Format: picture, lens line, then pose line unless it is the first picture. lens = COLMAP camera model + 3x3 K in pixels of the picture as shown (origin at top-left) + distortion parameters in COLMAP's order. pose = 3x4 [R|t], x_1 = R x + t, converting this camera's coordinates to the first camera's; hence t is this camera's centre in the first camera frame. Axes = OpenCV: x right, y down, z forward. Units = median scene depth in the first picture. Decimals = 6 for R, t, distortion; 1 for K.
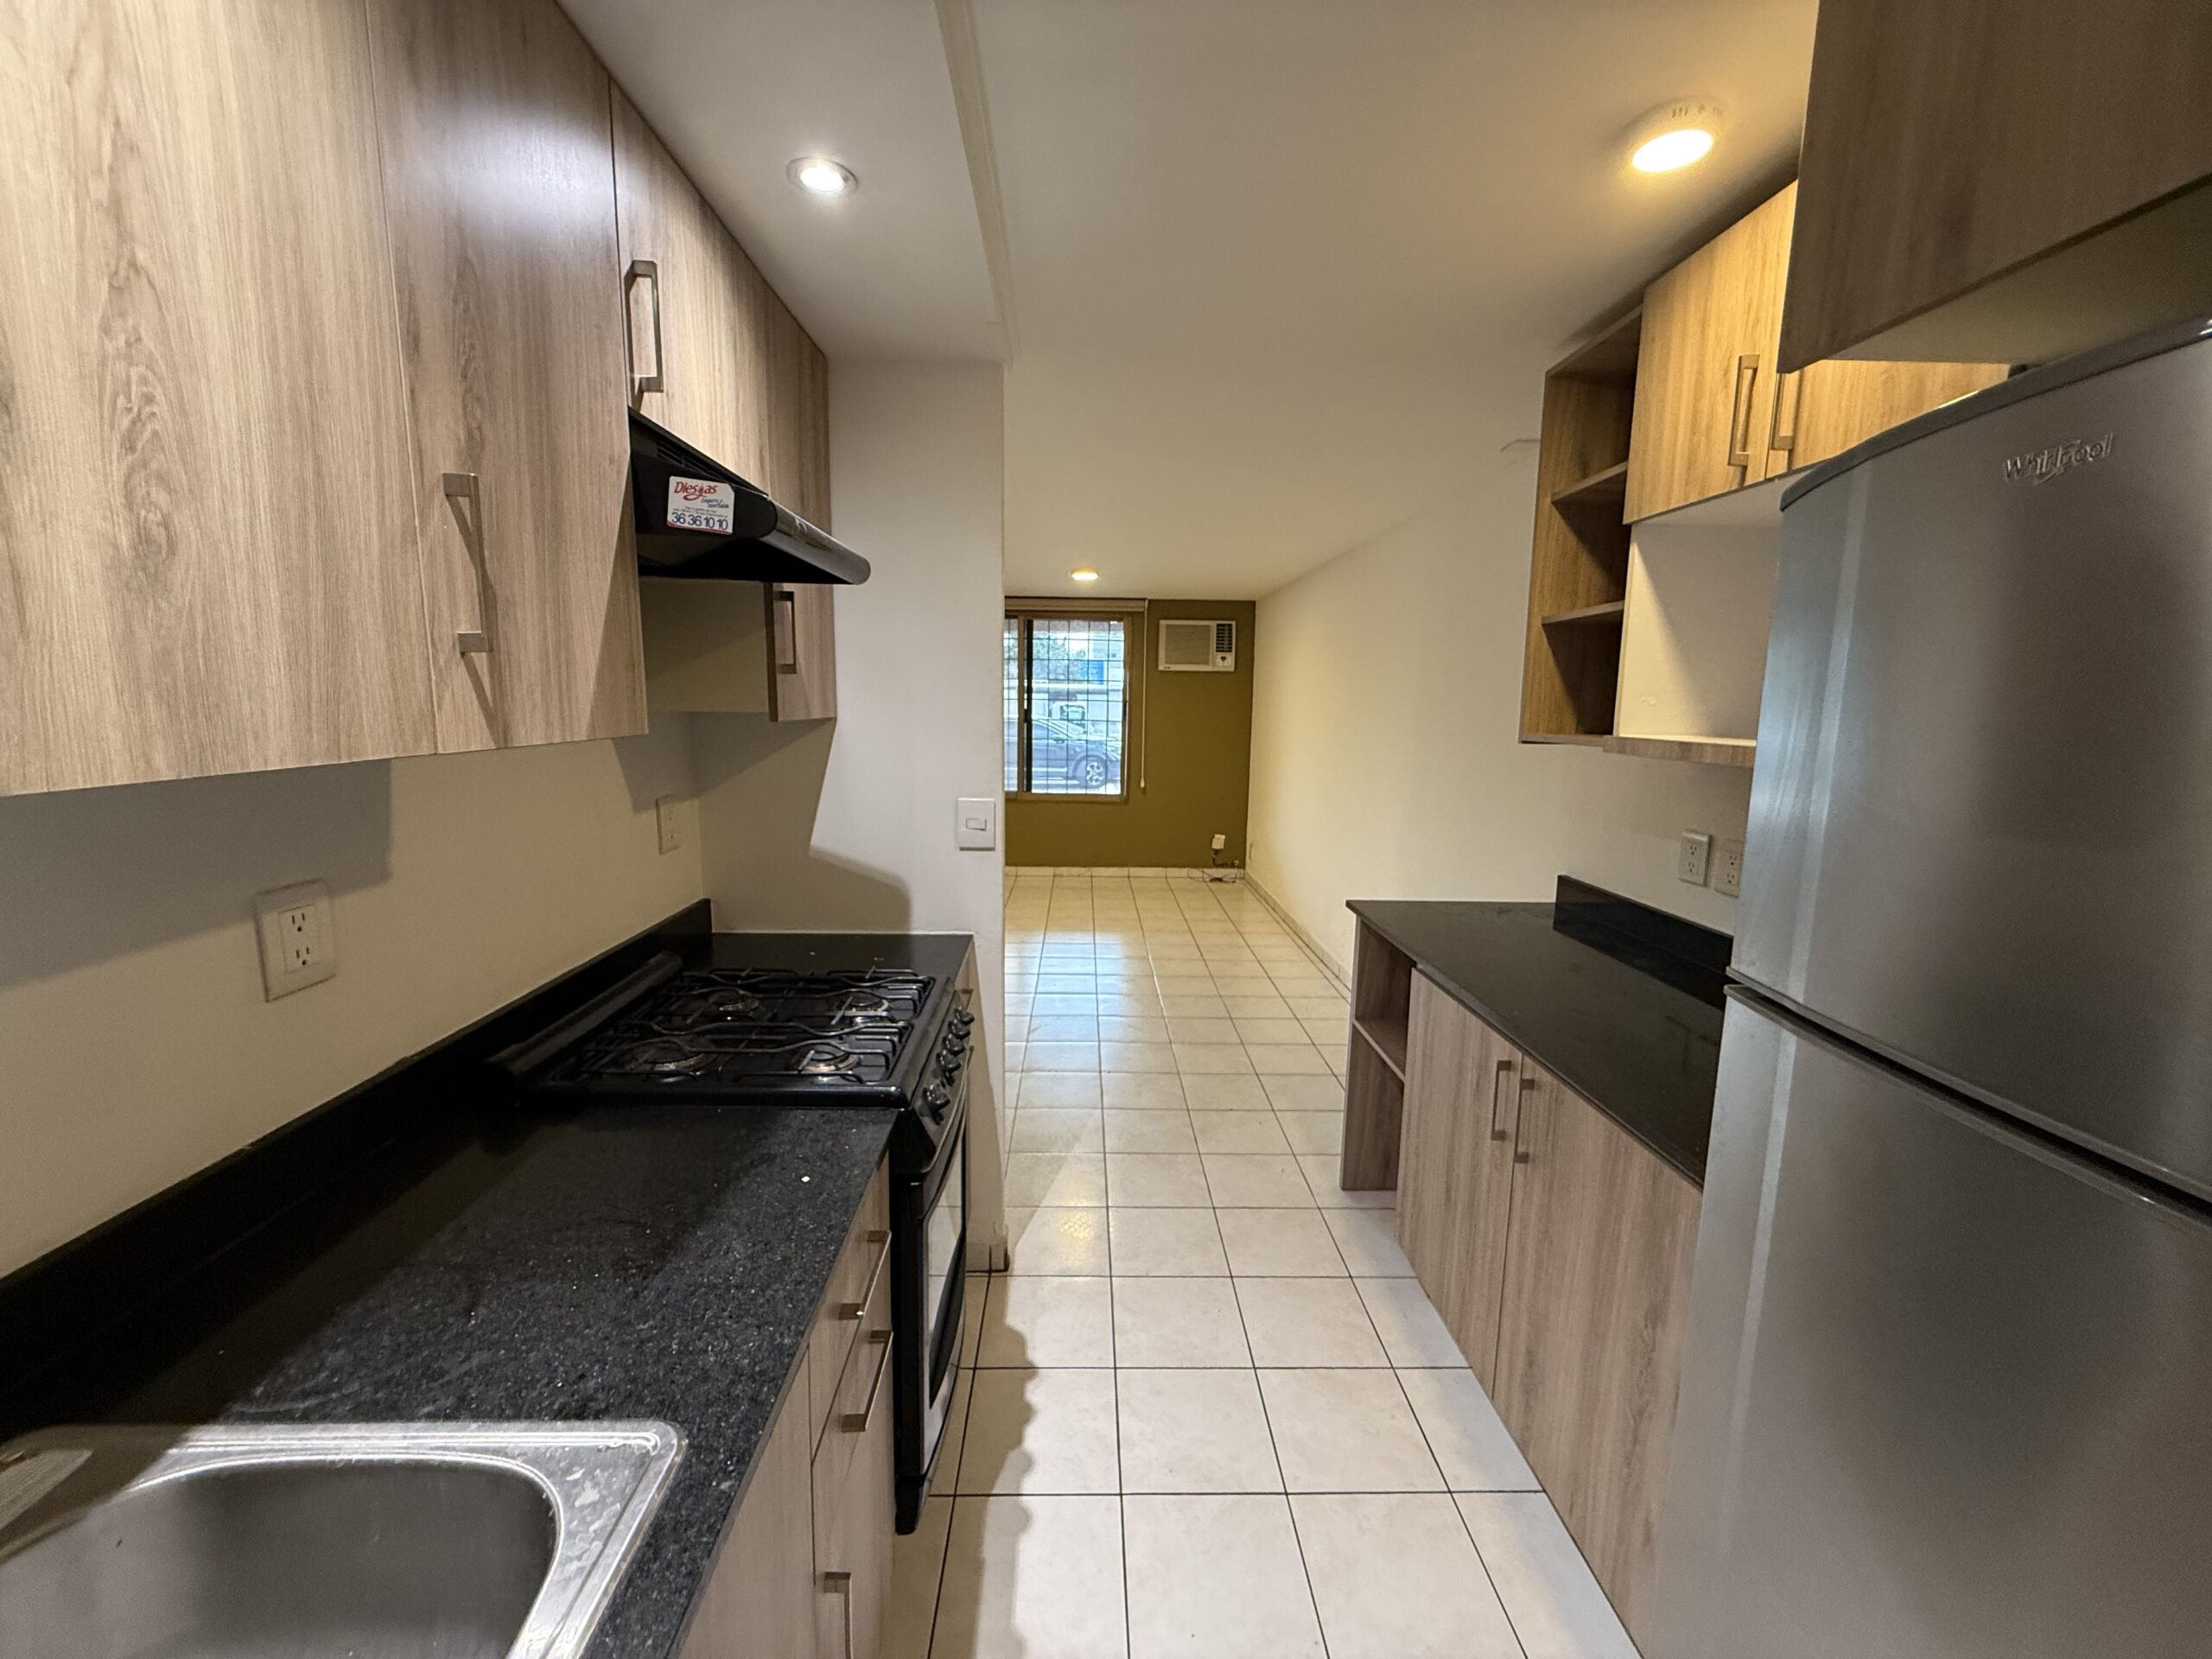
lens RADIAL K [[880.2, 0, 1099.9], [0, 880.2, 825.9], [0, 0, 1]] dist [-0.000376, 0.000131]
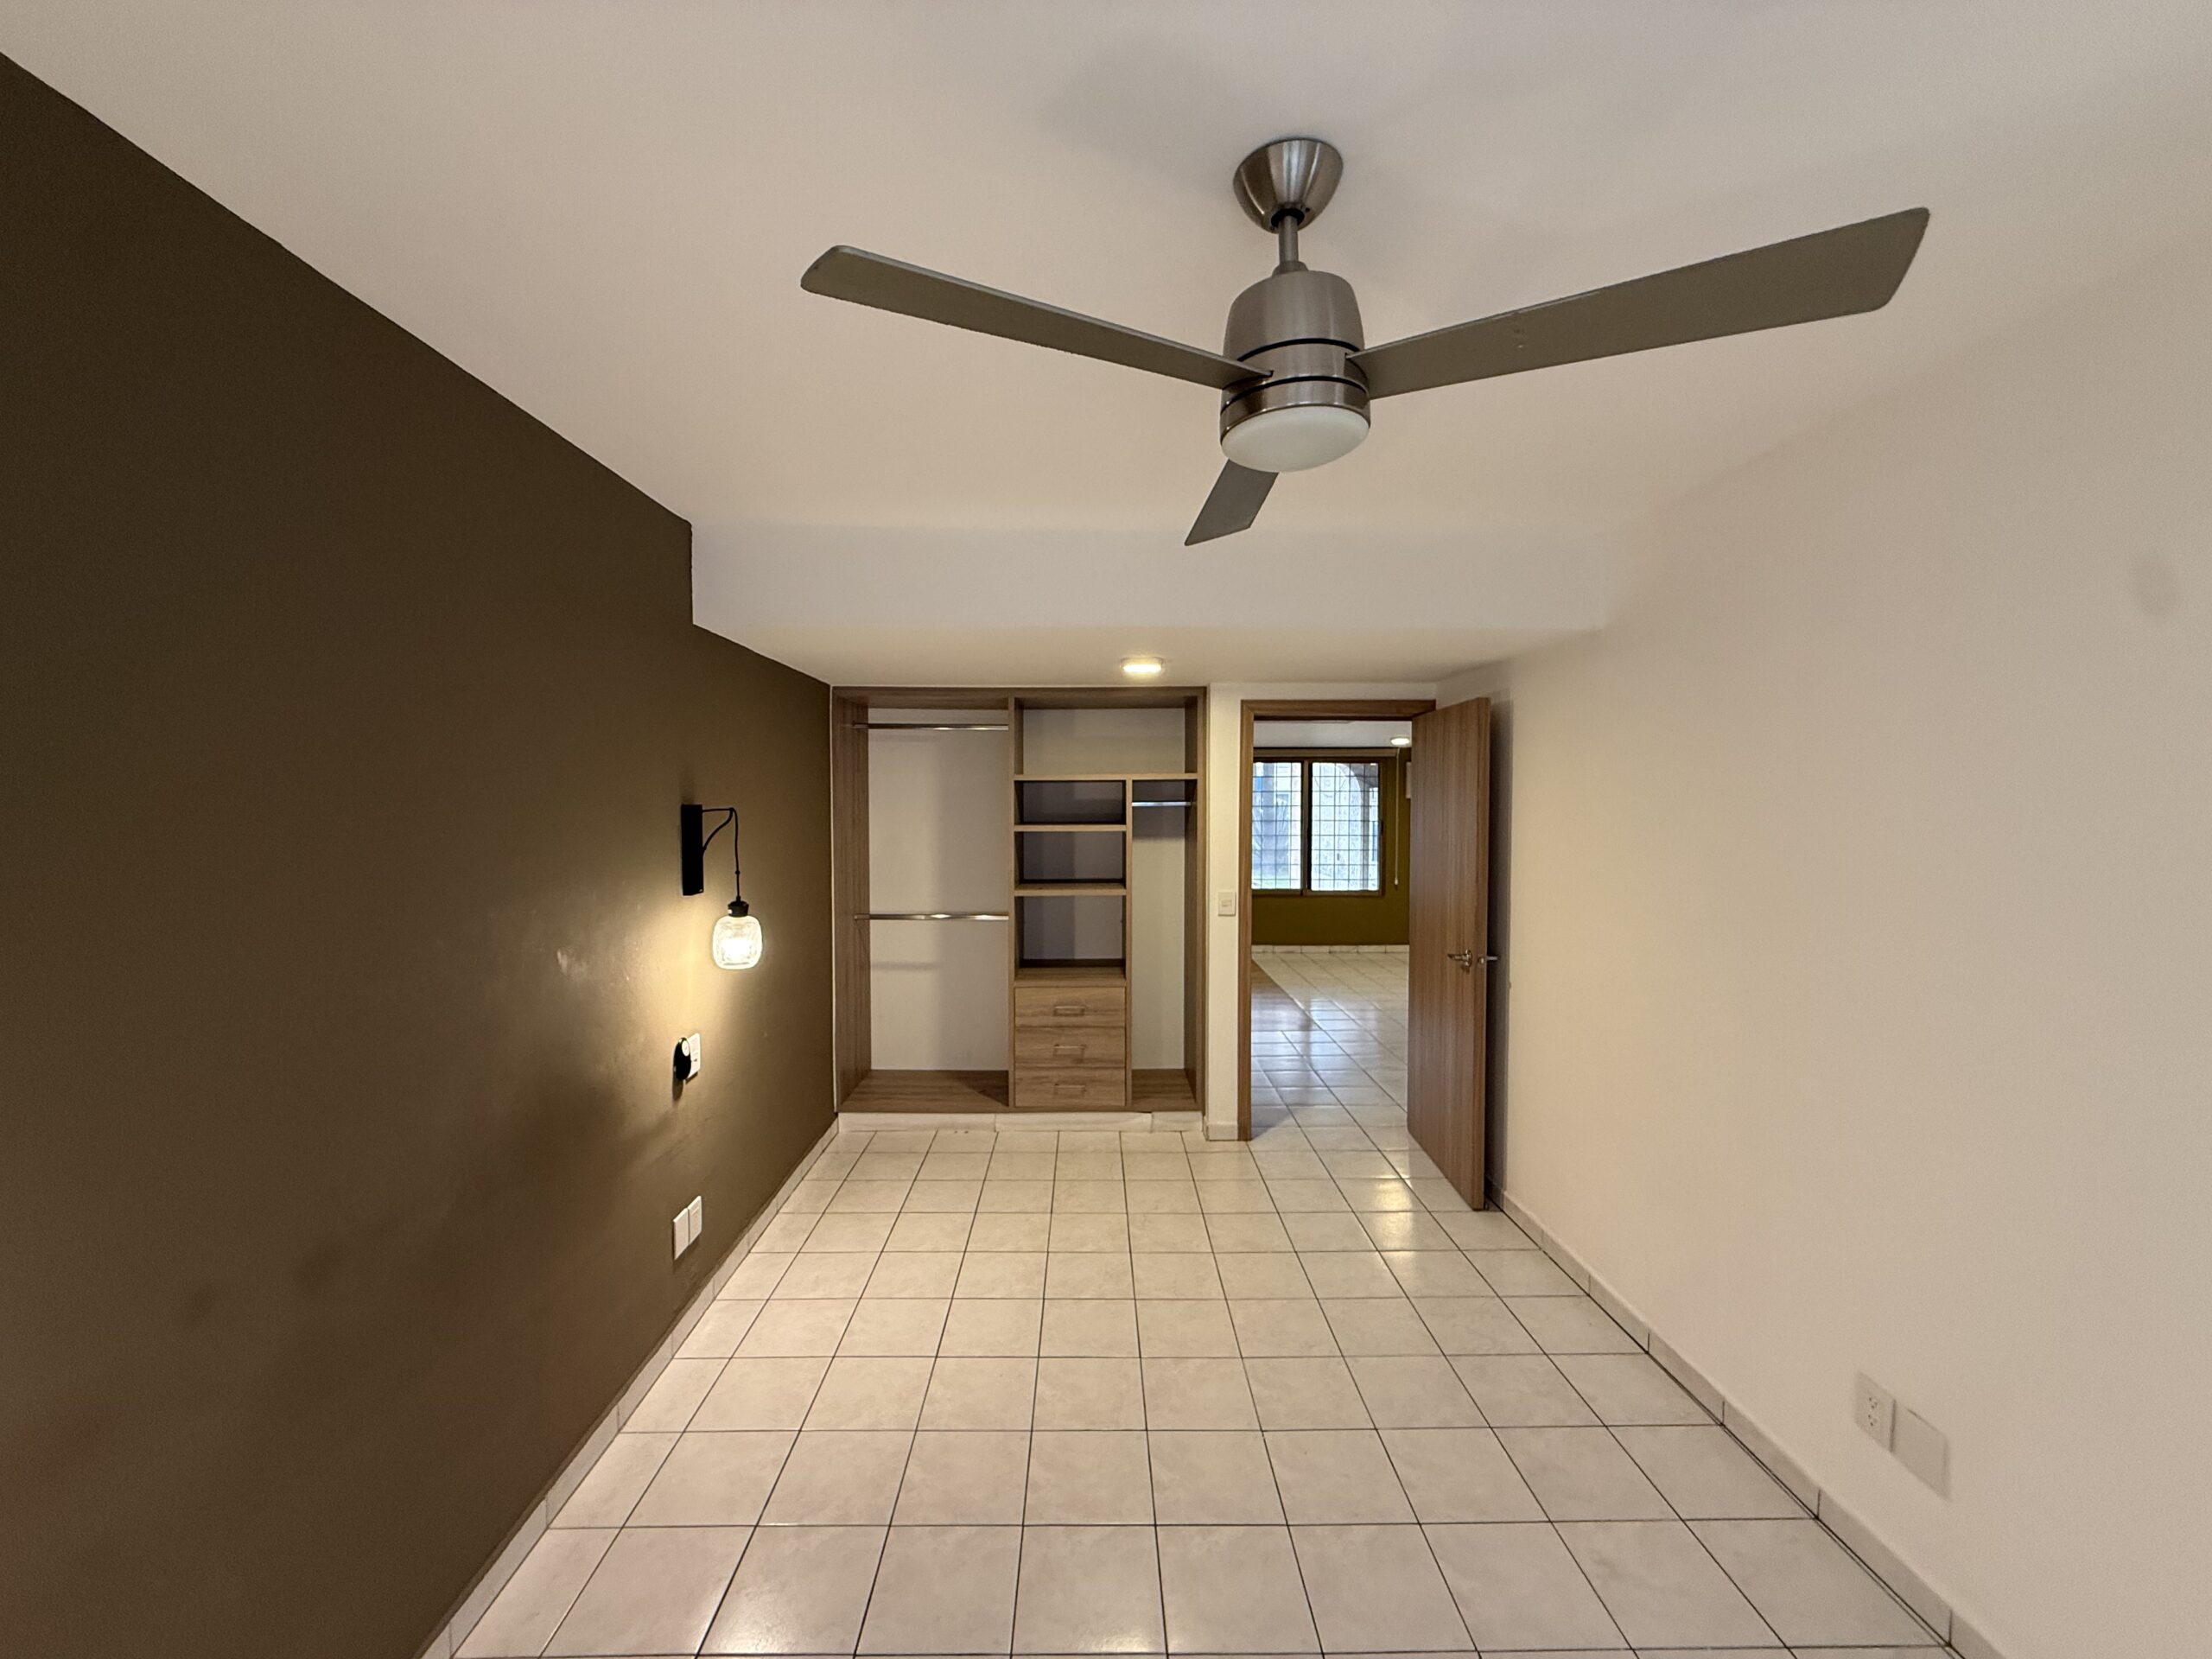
lens RADIAL K [[880.2, 0, 1099.9], [0, 880.2, 825.9], [0, 0, 1]] dist [-0.000376, 0.000131]
pose [[0.999855, -0.014948, -0.008193, -2.221939], [0.013917, 0.993379, -0.114033, 0.077361], [0.009843, 0.113903, 0.993443, -1.977576]]
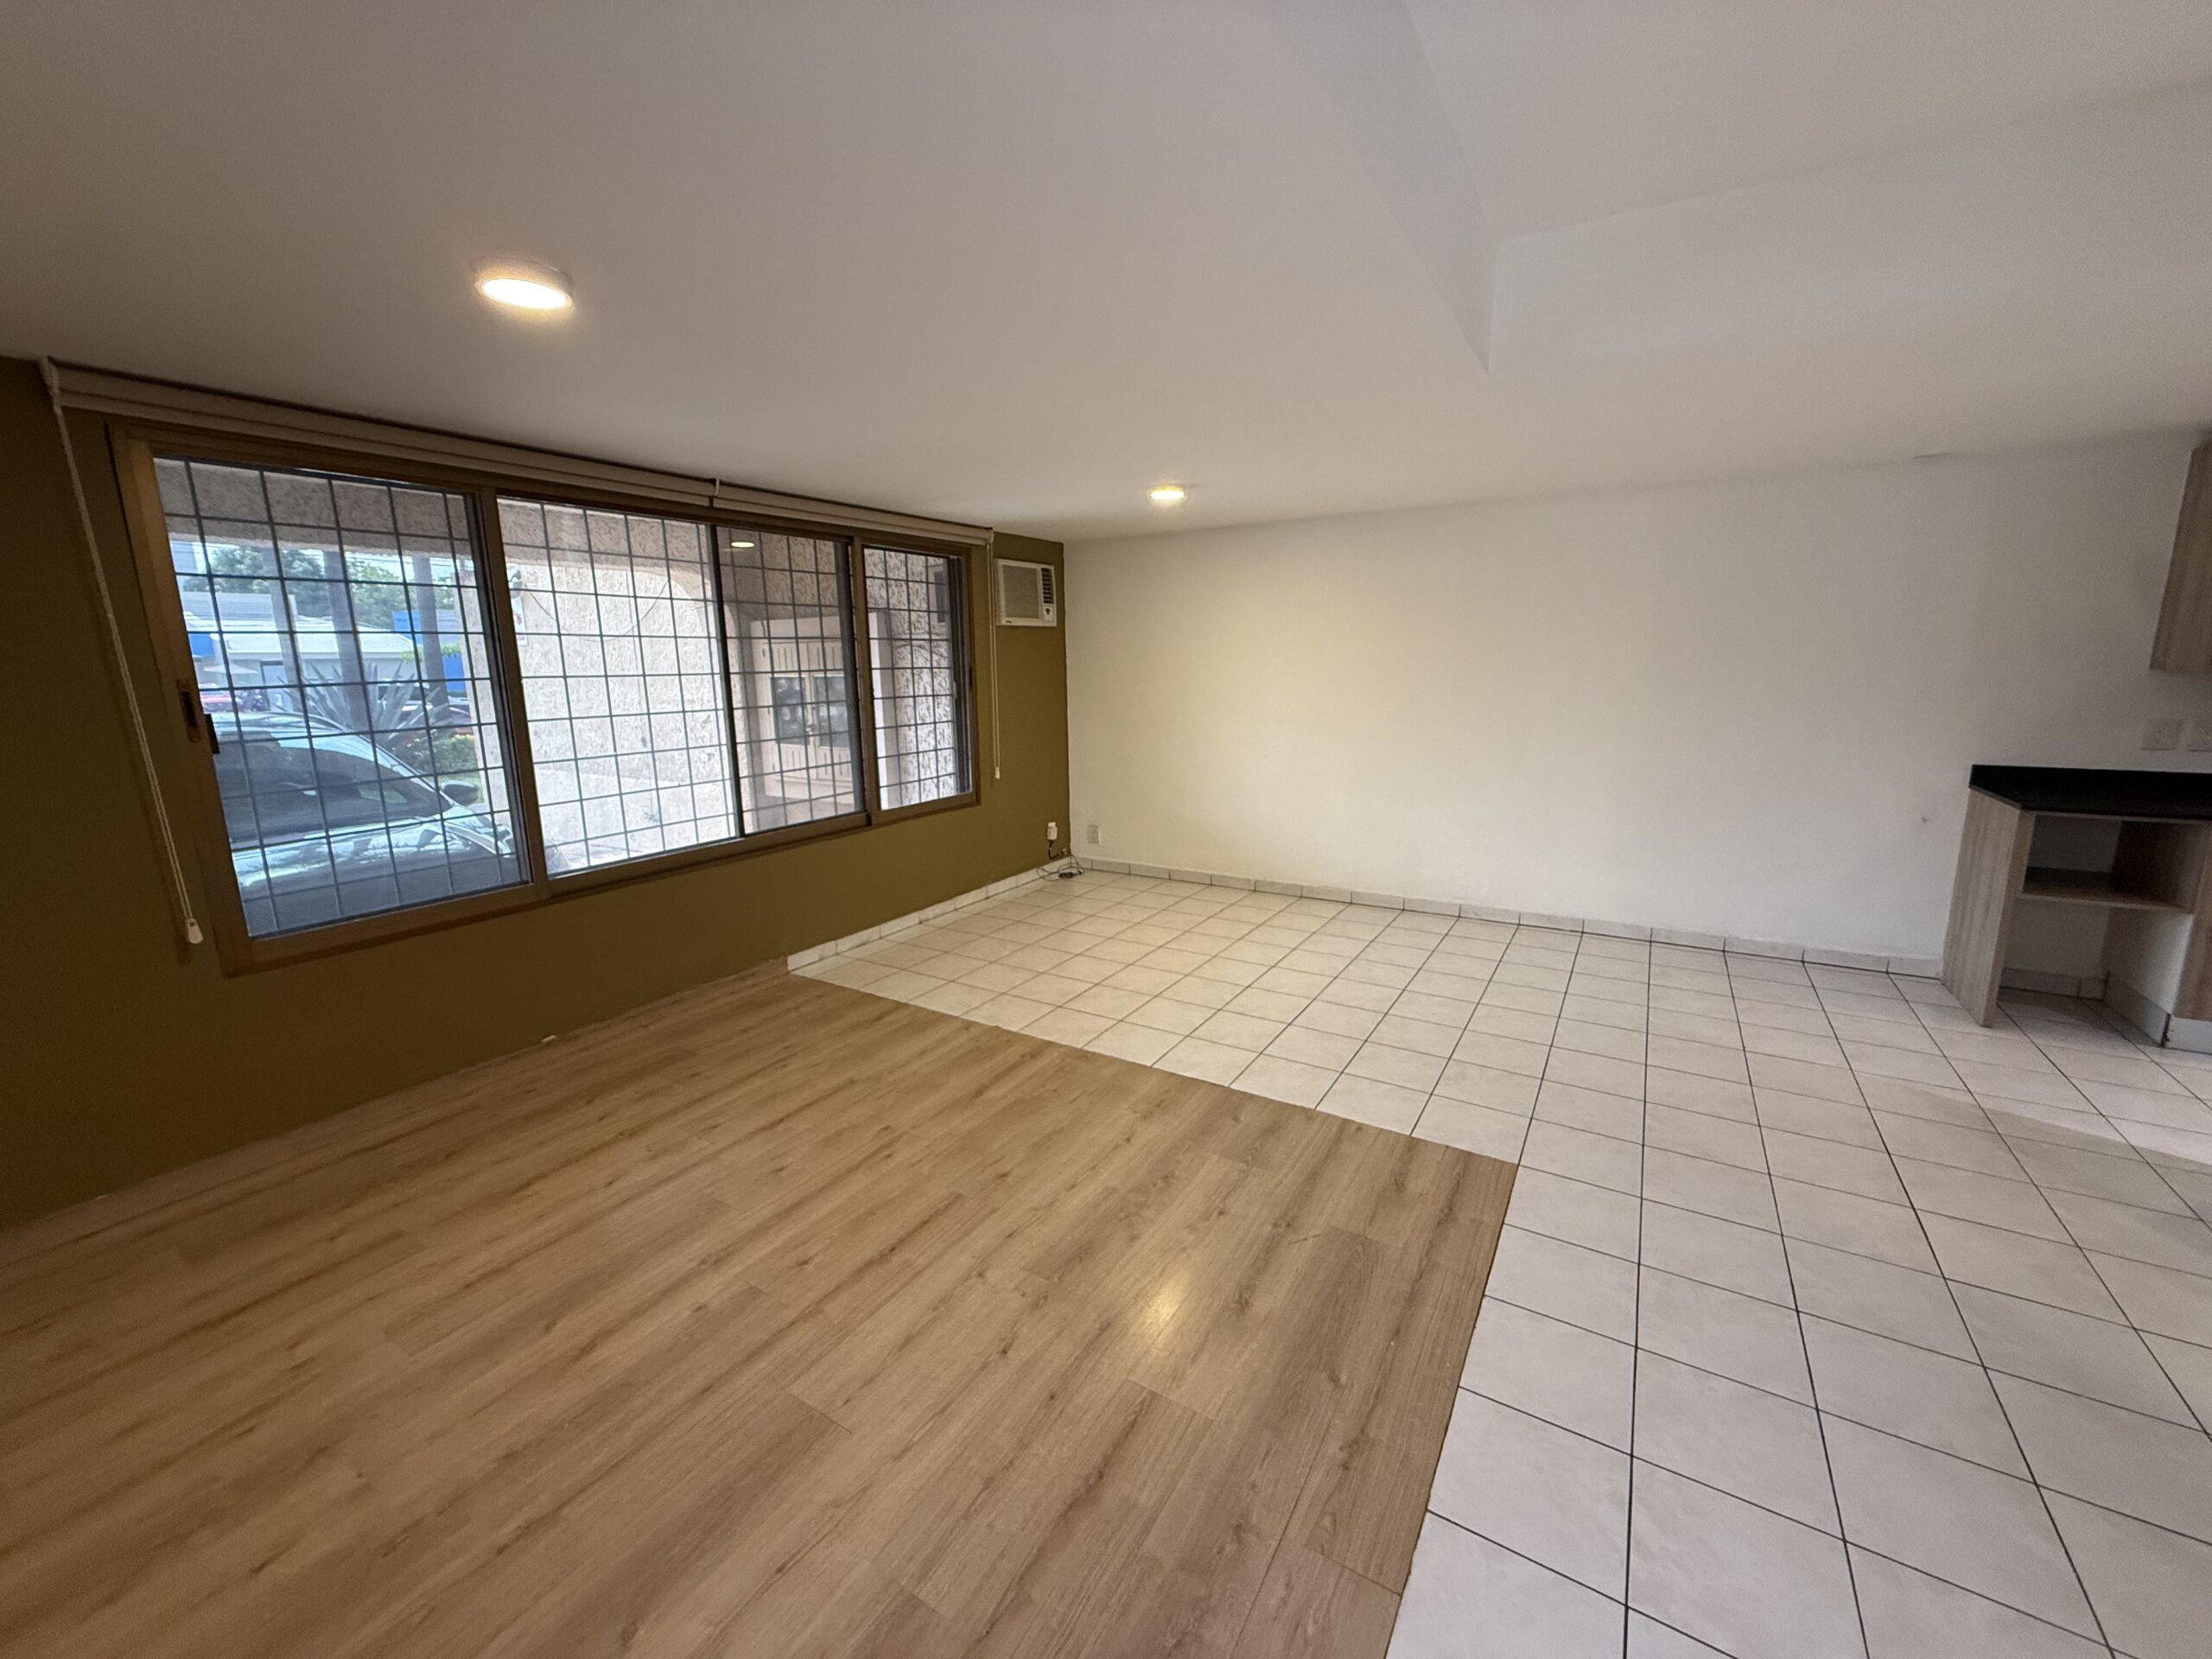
lens RADIAL K [[880.2, 0, 1099.9], [0, 880.2, 825.9], [0, 0, 1]] dist [-0.000376, 0.000131]
pose [[0.545298, -0.182085, 0.818227, -3.057469], [0.145162, 0.981887, 0.121764, -0.479103], [-0.825578, 0.052378, 0.561852, 2.829699]]
